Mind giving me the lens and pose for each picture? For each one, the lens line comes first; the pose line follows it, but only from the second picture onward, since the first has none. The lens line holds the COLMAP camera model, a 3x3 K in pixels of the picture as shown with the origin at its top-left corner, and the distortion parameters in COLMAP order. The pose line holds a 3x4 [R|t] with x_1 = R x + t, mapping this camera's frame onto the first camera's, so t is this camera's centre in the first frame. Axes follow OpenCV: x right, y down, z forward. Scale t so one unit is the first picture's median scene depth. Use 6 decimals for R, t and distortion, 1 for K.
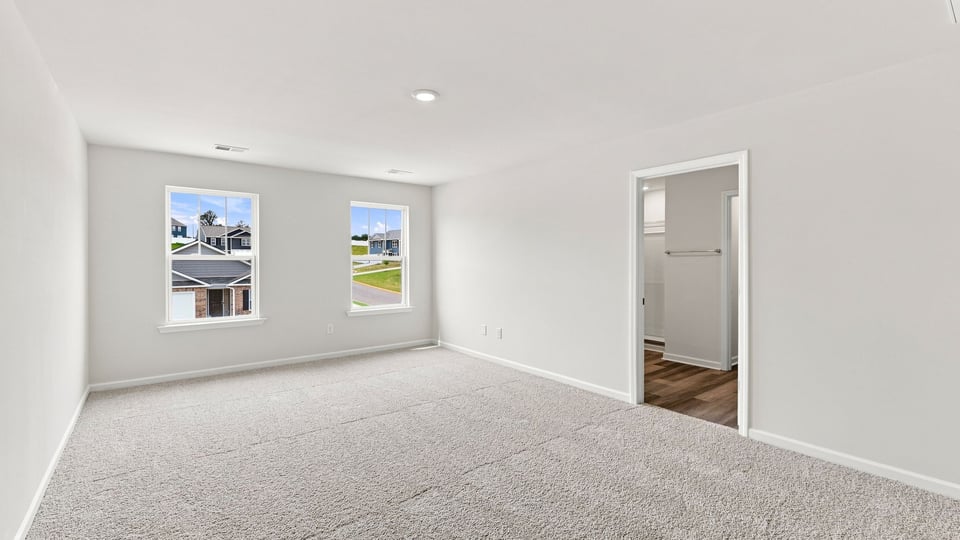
lens RADIAL K [[409.1, 0, 477.0], [0, 409.1, 262.2], [0, 0, 1]] dist [0.000823, -0.000051]
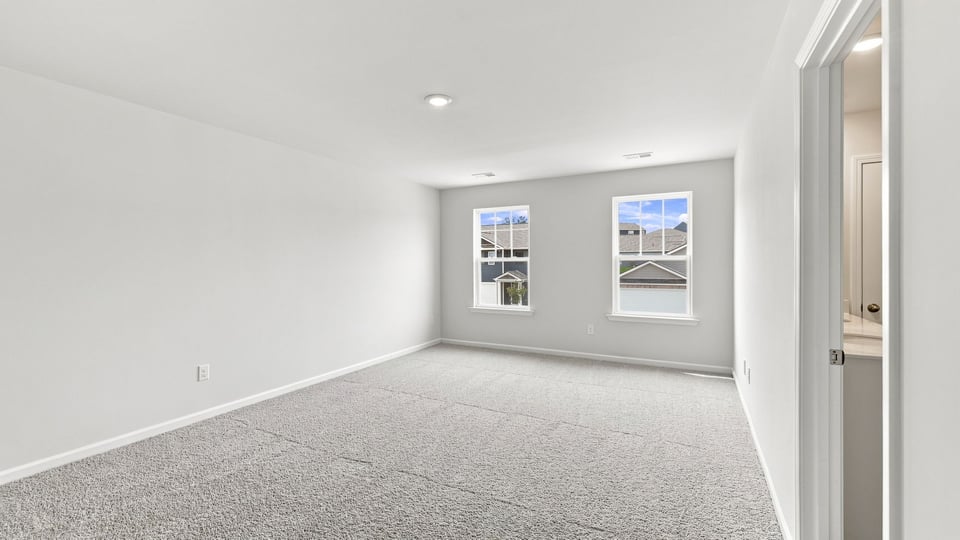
lens RADIAL K [[409.1, 0, 477.0], [0, 409.1, 262.2], [0, 0, 1]] dist [0.000823, -0.000051]
pose [[0.403346, -0.001785, -0.915046, 0.438006], [0.001791, 0.999998, -0.001161, 0.000264], [0.915046, -0.001171, 0.403348, 0.344225]]
